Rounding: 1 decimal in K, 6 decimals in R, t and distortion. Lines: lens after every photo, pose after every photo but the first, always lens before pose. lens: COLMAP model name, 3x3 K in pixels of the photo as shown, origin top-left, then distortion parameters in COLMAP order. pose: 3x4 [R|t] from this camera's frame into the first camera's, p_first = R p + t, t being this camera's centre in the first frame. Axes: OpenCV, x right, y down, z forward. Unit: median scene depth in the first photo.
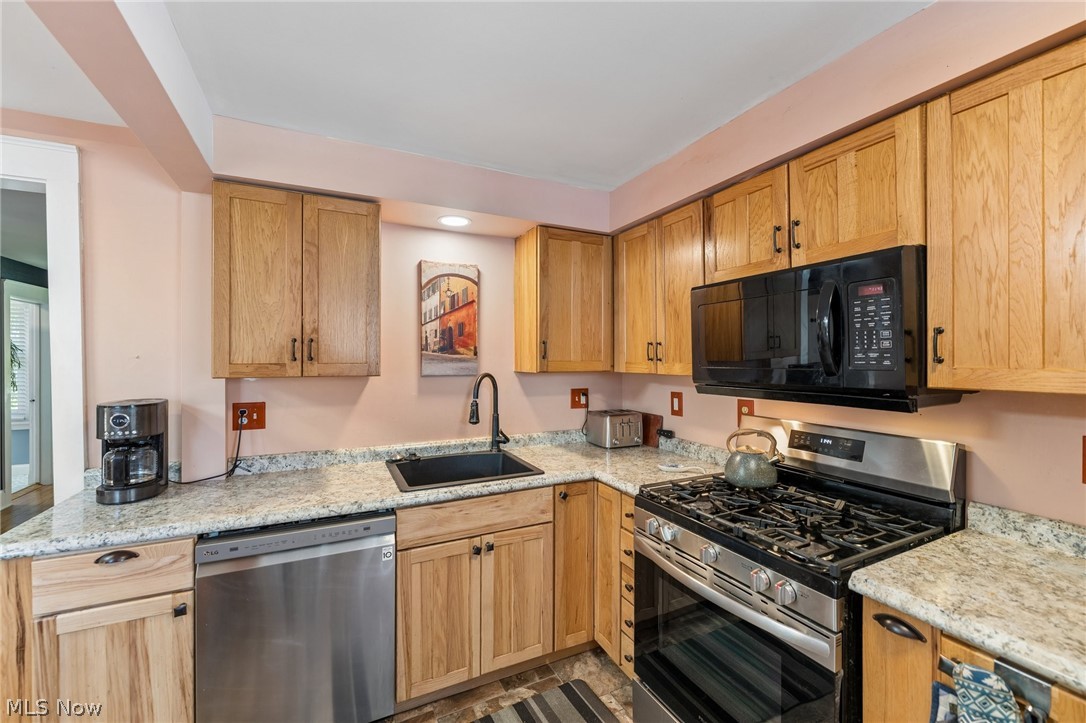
lens RADIAL K [[434.3, 0, 546.0], [0, 434.3, 359.8], [0, 0, 1]] dist [-0.002177, -0.000377]
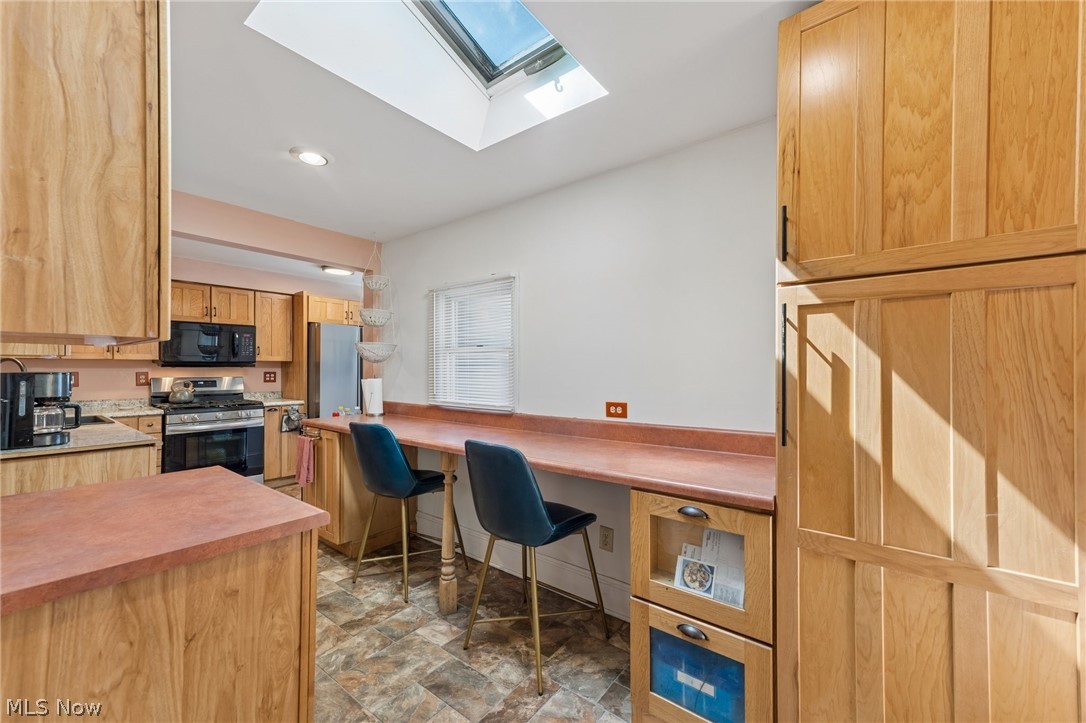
lens RADIAL K [[434.3, 0, 557.9], [0, 434.3, 368.2], [0, 0, 1]] dist [-0.002177, -0.000377]
pose [[-0.450232, 0.000094, 0.892912, -2.592420], [0.000800, 1.000000, 0.000298, 0.085434], [-0.892911, 0.000848, -0.450232, 0.184392]]
